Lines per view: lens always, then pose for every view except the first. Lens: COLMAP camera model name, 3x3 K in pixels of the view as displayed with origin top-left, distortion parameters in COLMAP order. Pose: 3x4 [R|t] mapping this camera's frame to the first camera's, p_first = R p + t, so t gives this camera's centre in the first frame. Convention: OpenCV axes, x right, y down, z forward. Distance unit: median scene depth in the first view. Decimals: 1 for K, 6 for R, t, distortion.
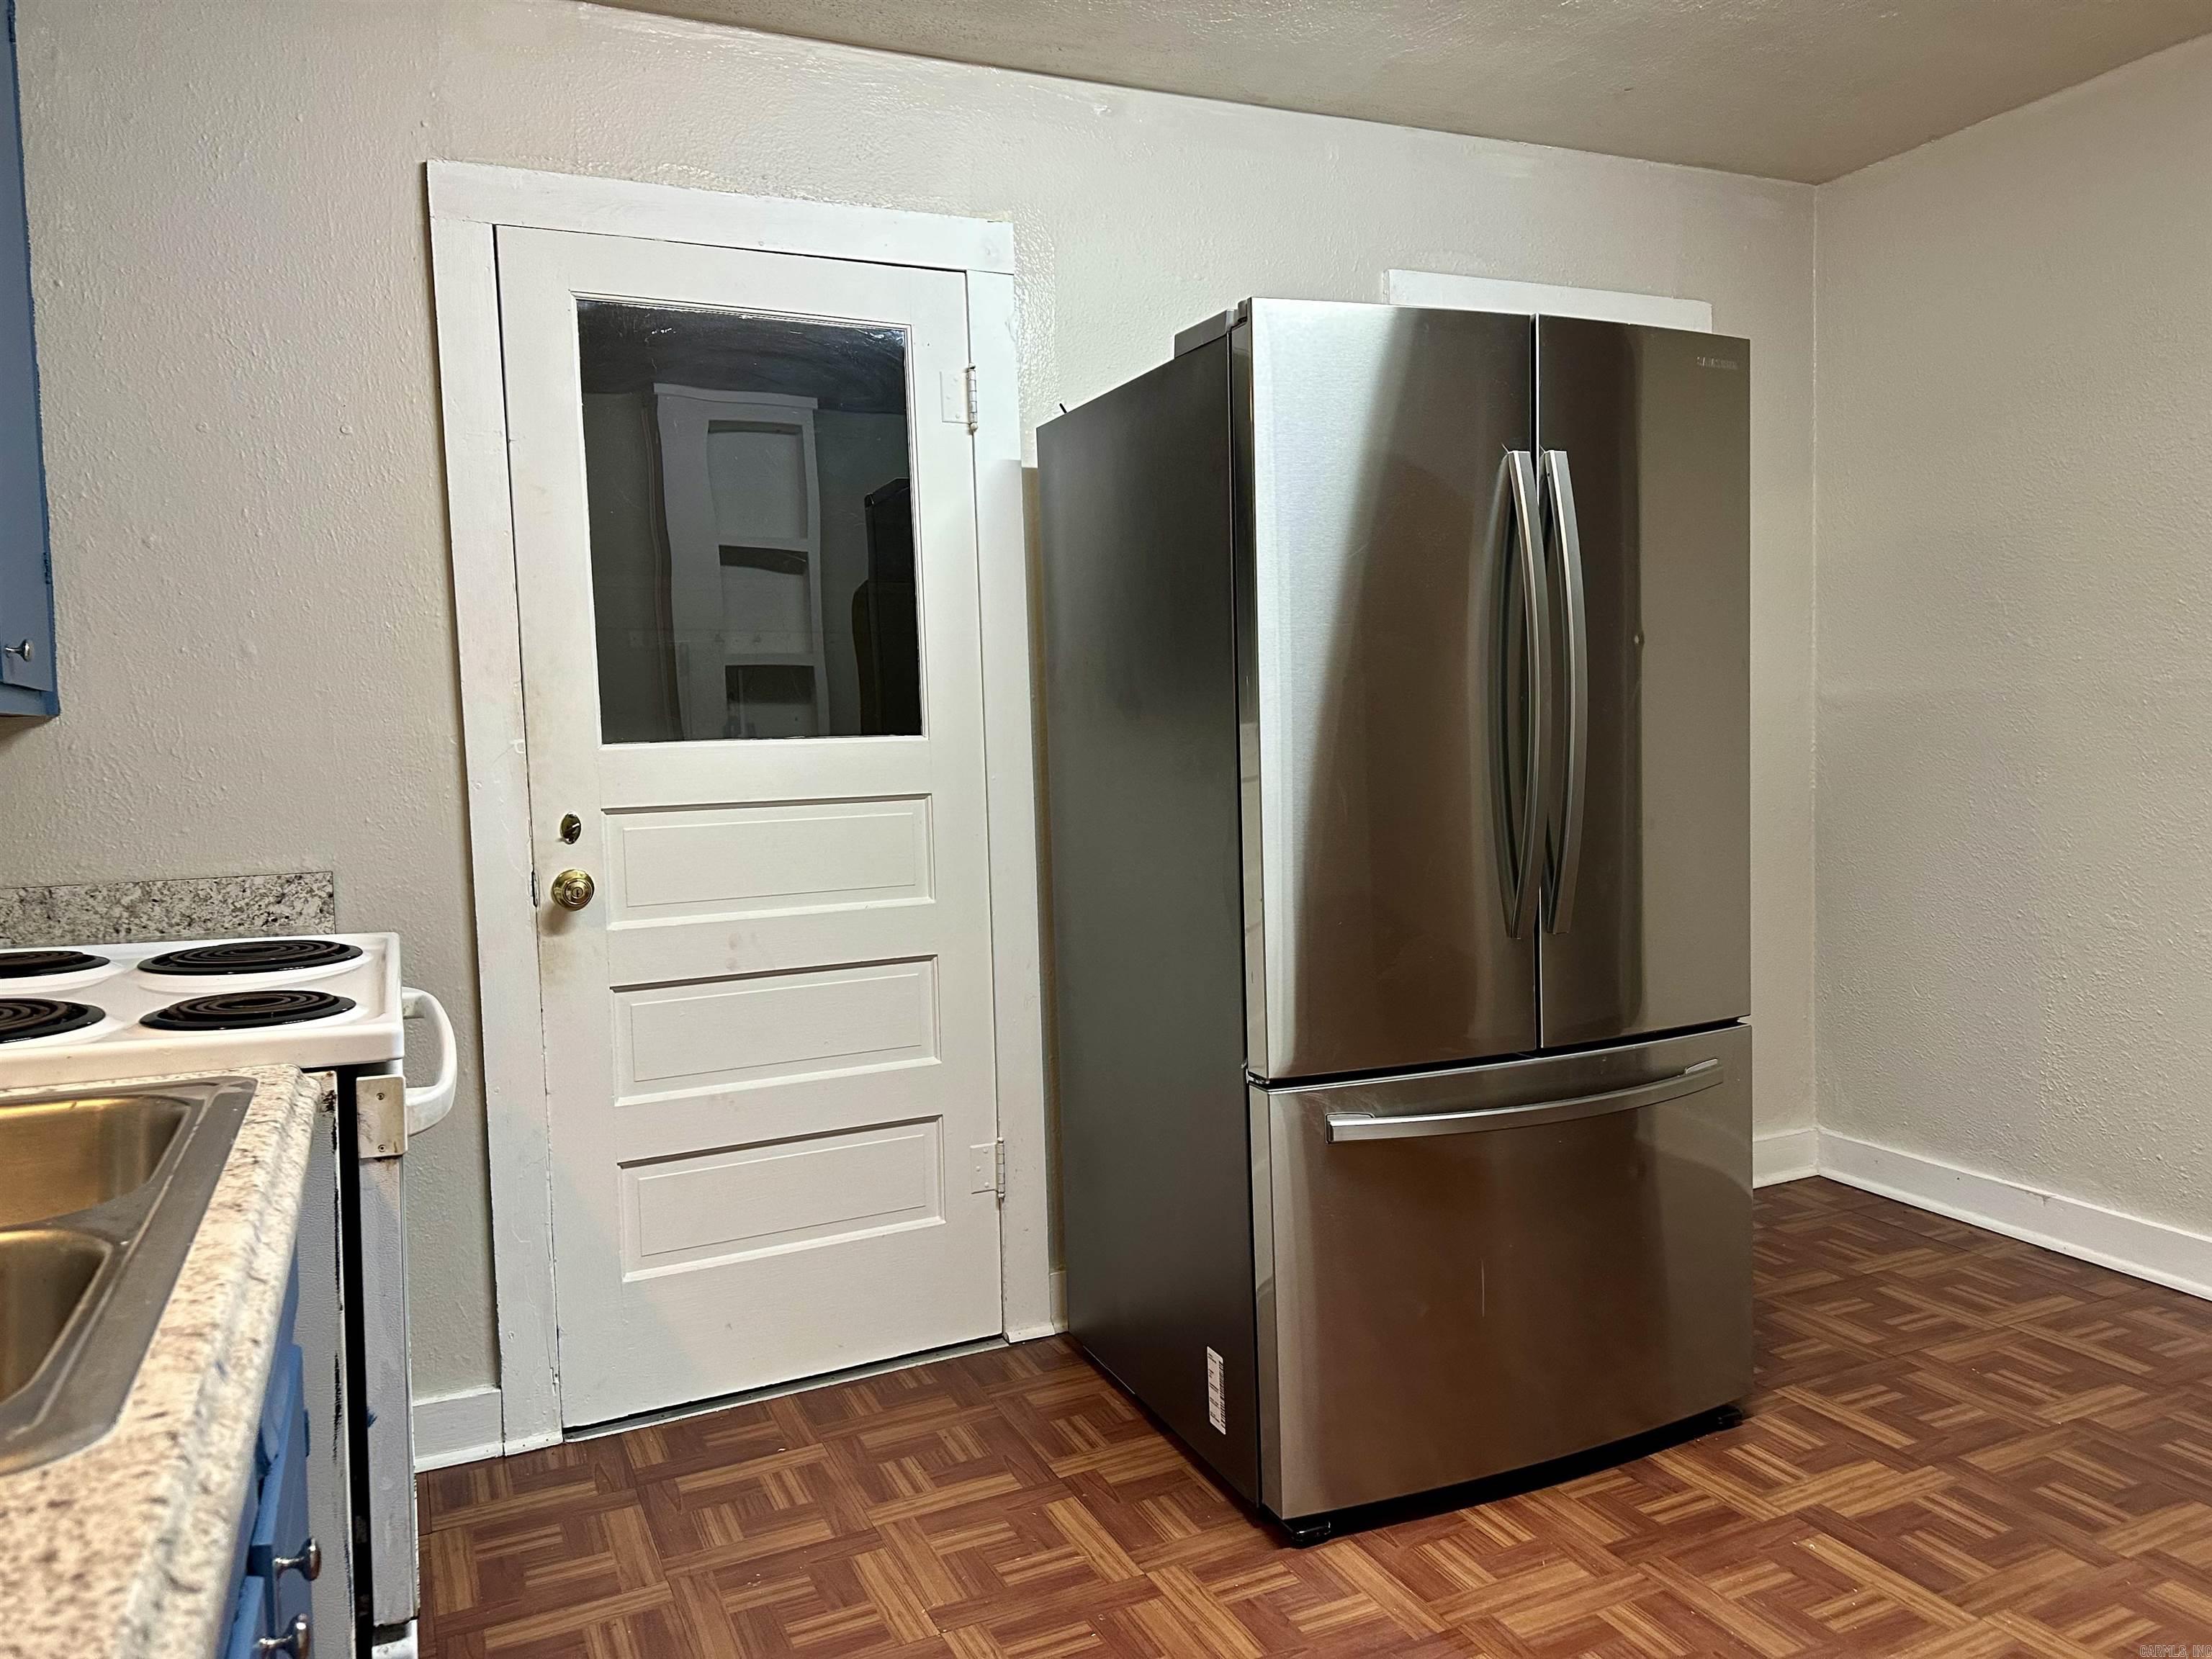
lens RADIAL K [[1537.1, 0, 1101.1], [0, 1537.1, 824.9], [0, 0, 1]] dist [0.054458, -0.063311]
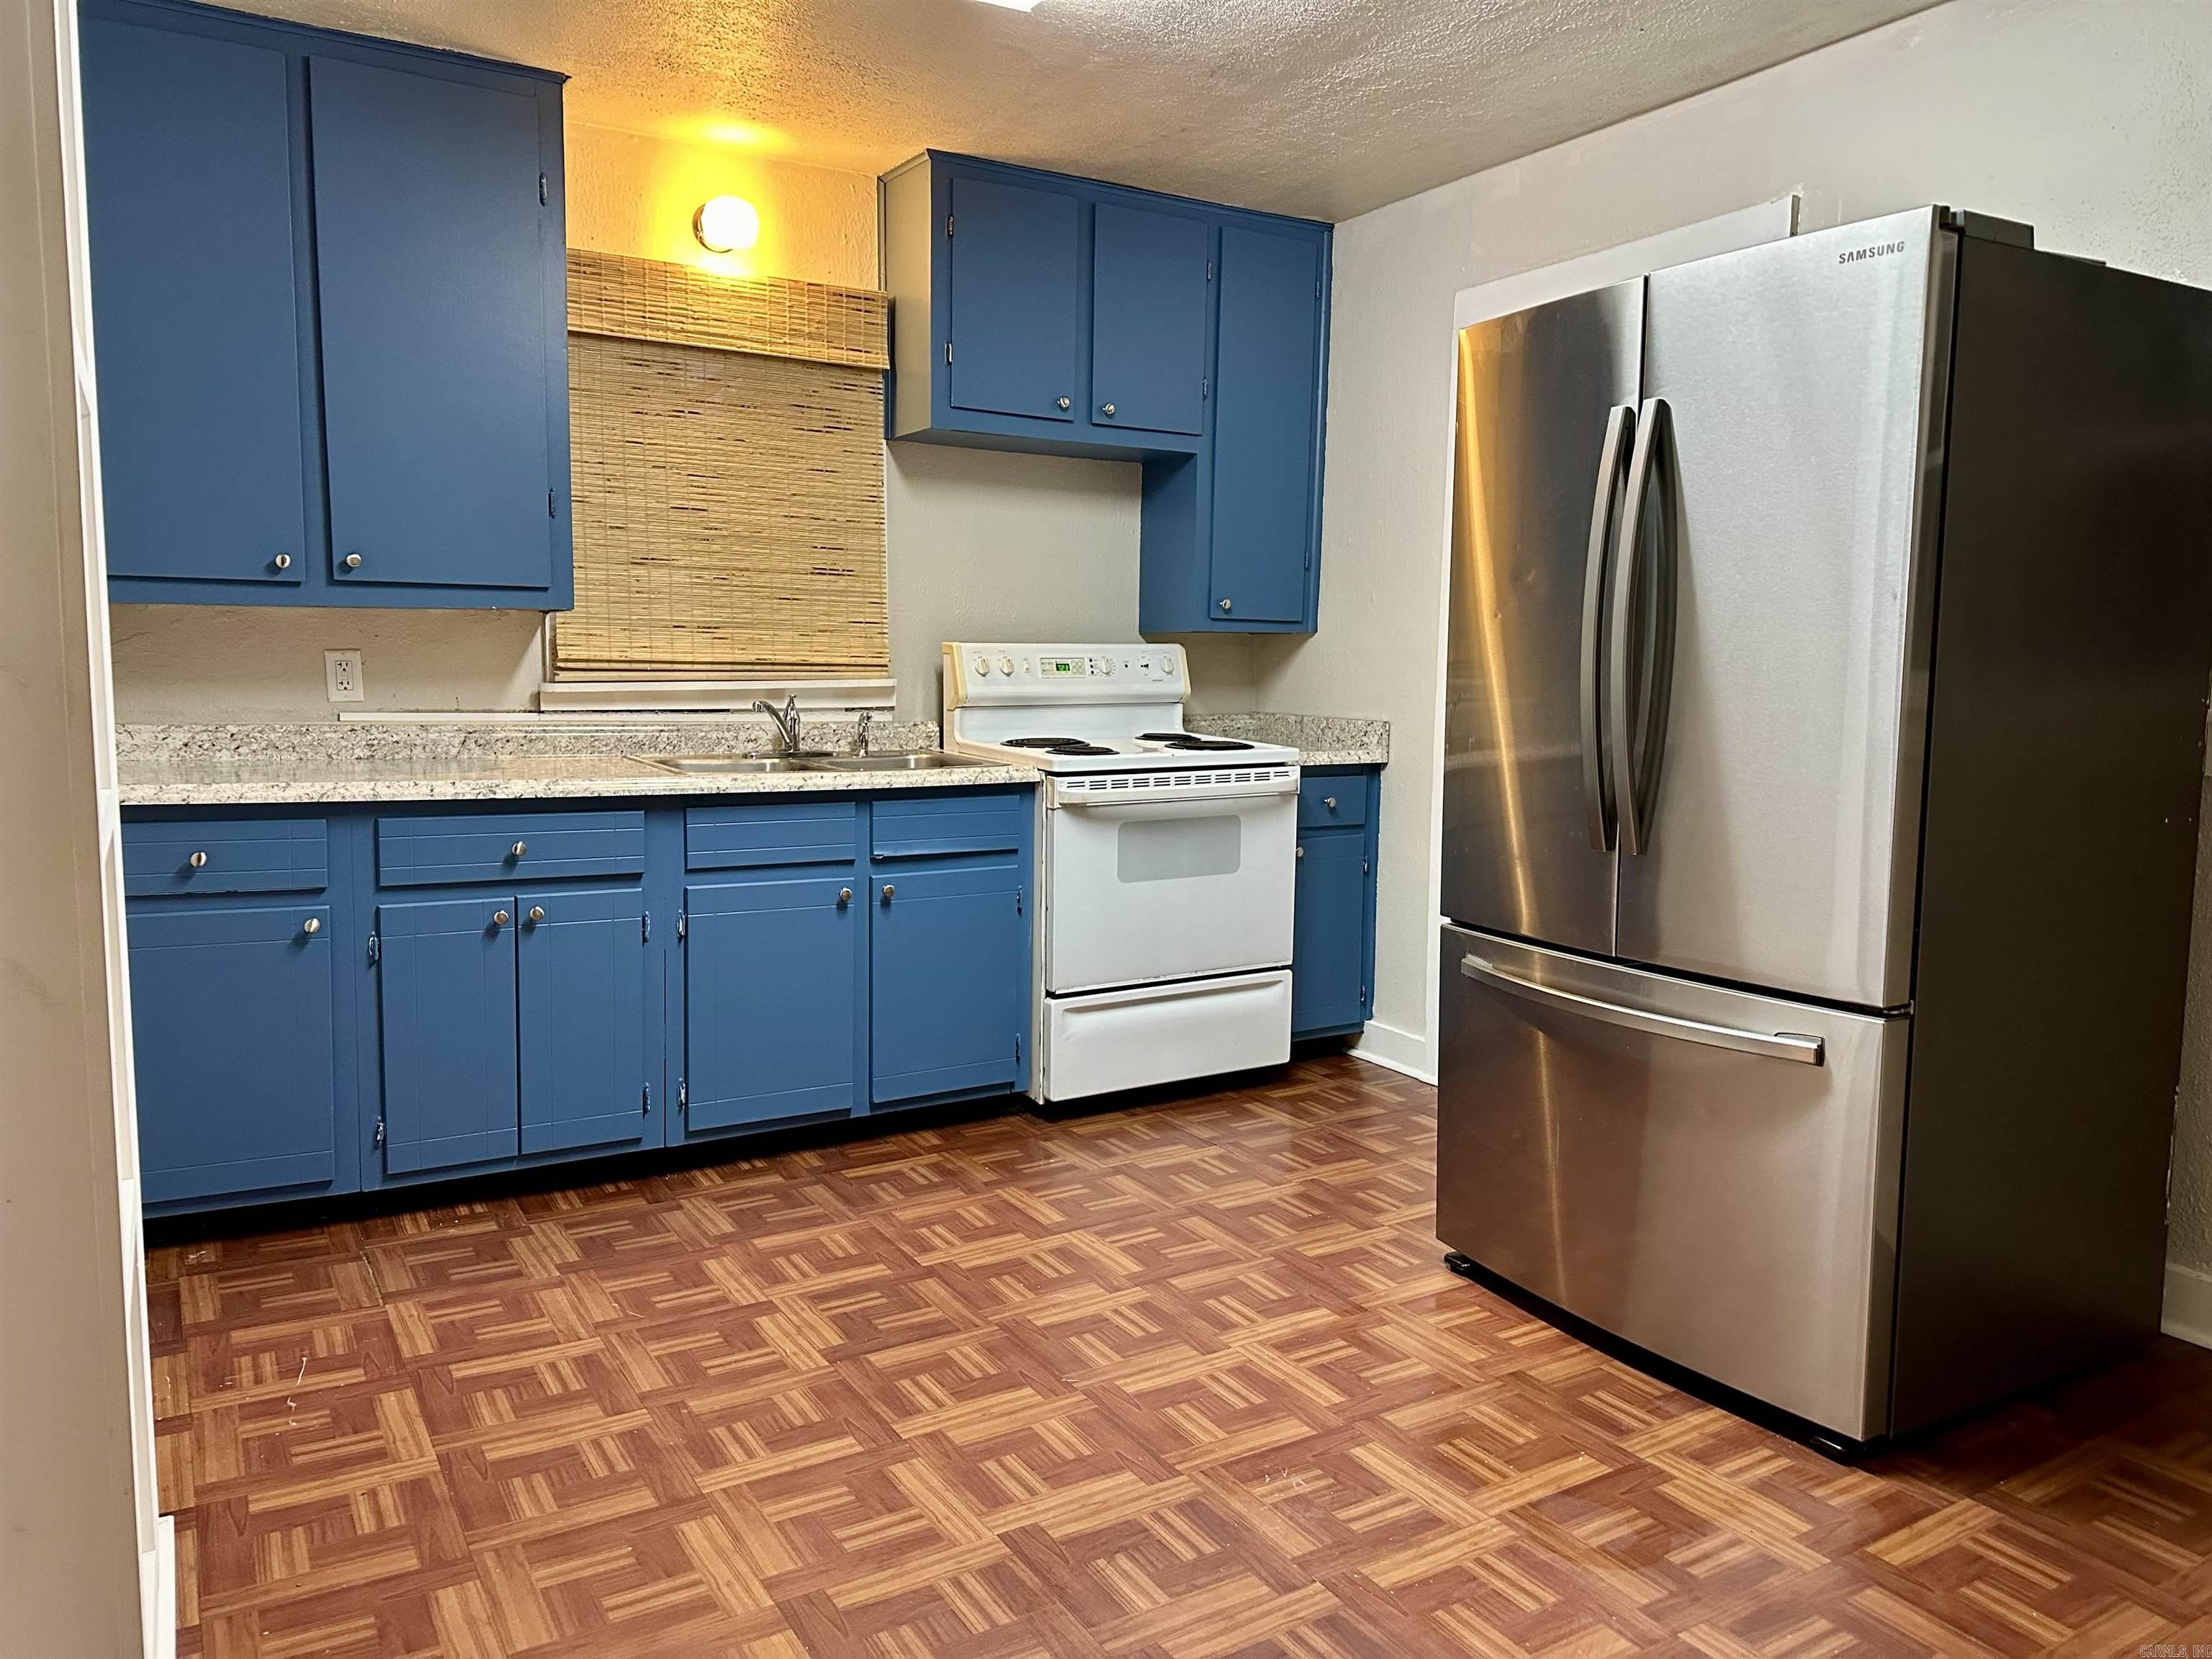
lens RADIAL K [[1537.1, 0, 1111.2], [0, 1537.1, 830.0], [0, 0, 1]] dist [0.054458, -0.063311]
pose [[0.111476, 0.141427, -0.983652, 1.174831], [-0.076312, 0.988117, 0.133421, -0.055361], [0.990833, 0.060191, 0.120944, 0.457343]]
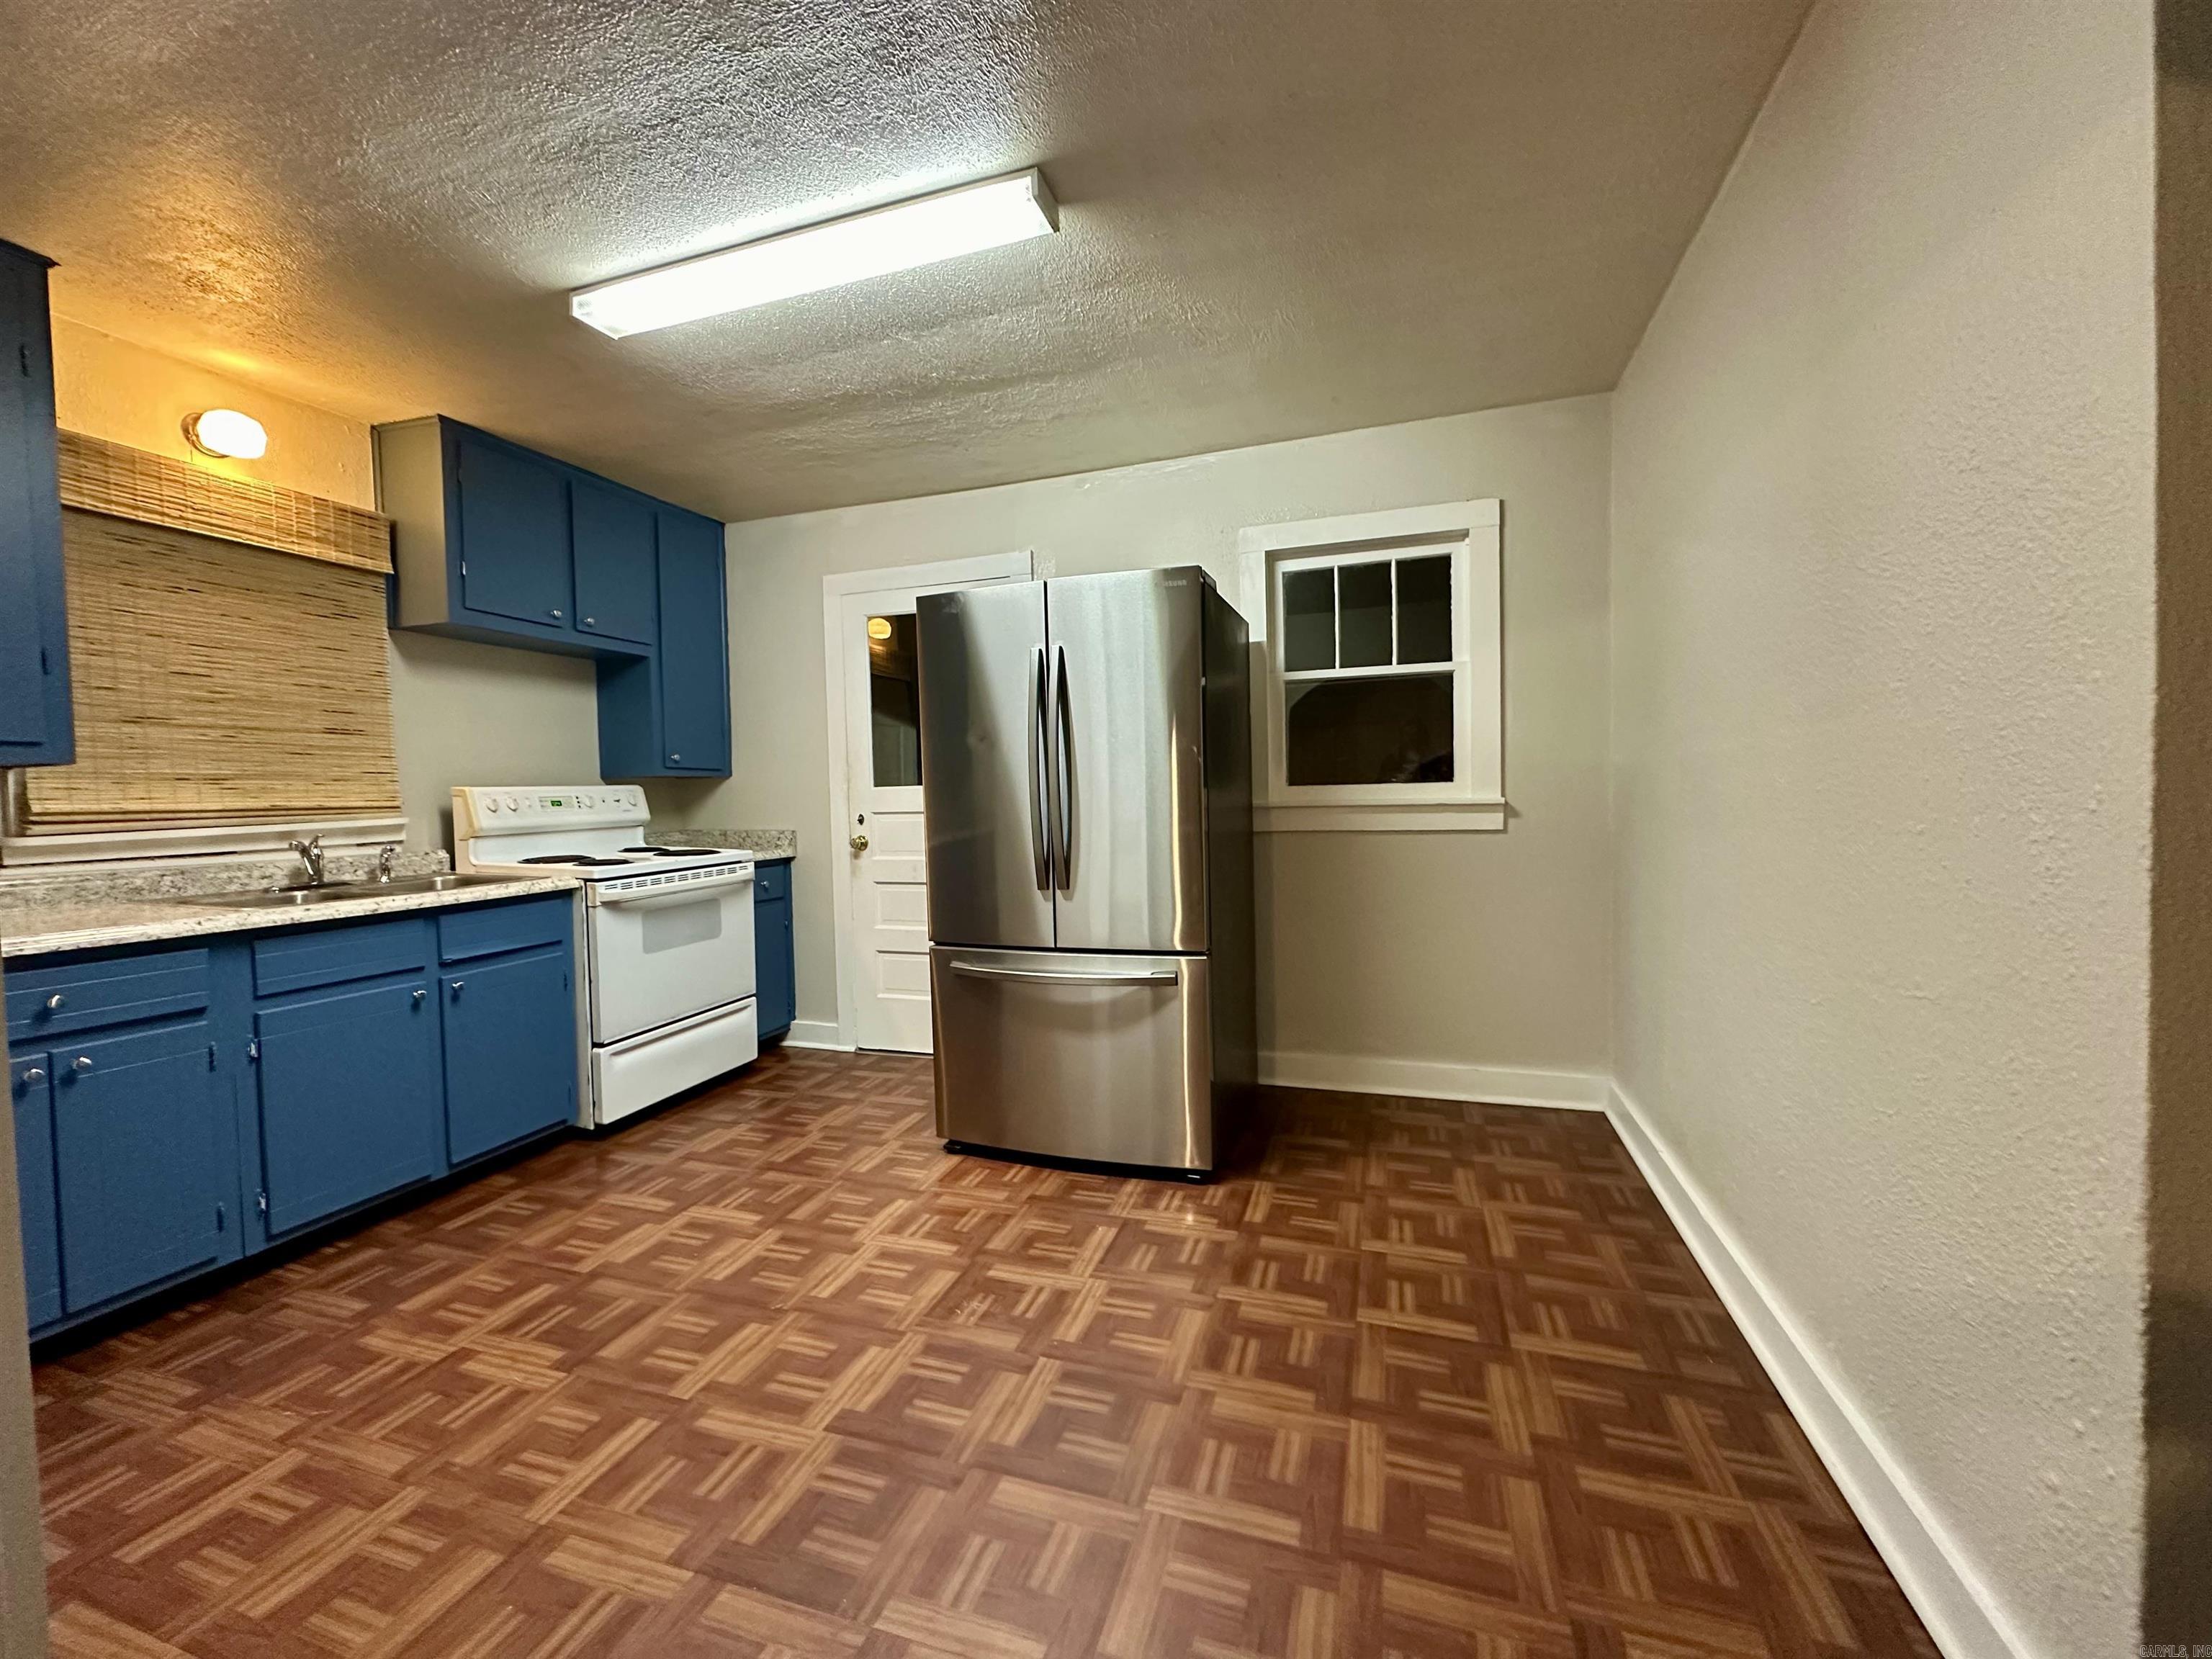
lens RADIAL K [[876.9, 0, 1101.6], [0, 876.9, 829.4], [0, 0, 1]] dist [-0.004372, 0.000939]
pose [[0.731105, 0.045806, -0.680725, 0.975082], [-0.044808, 0.998813, 0.019086, -0.026678], [0.680792, 0.016548, 0.732290, 0.194366]]
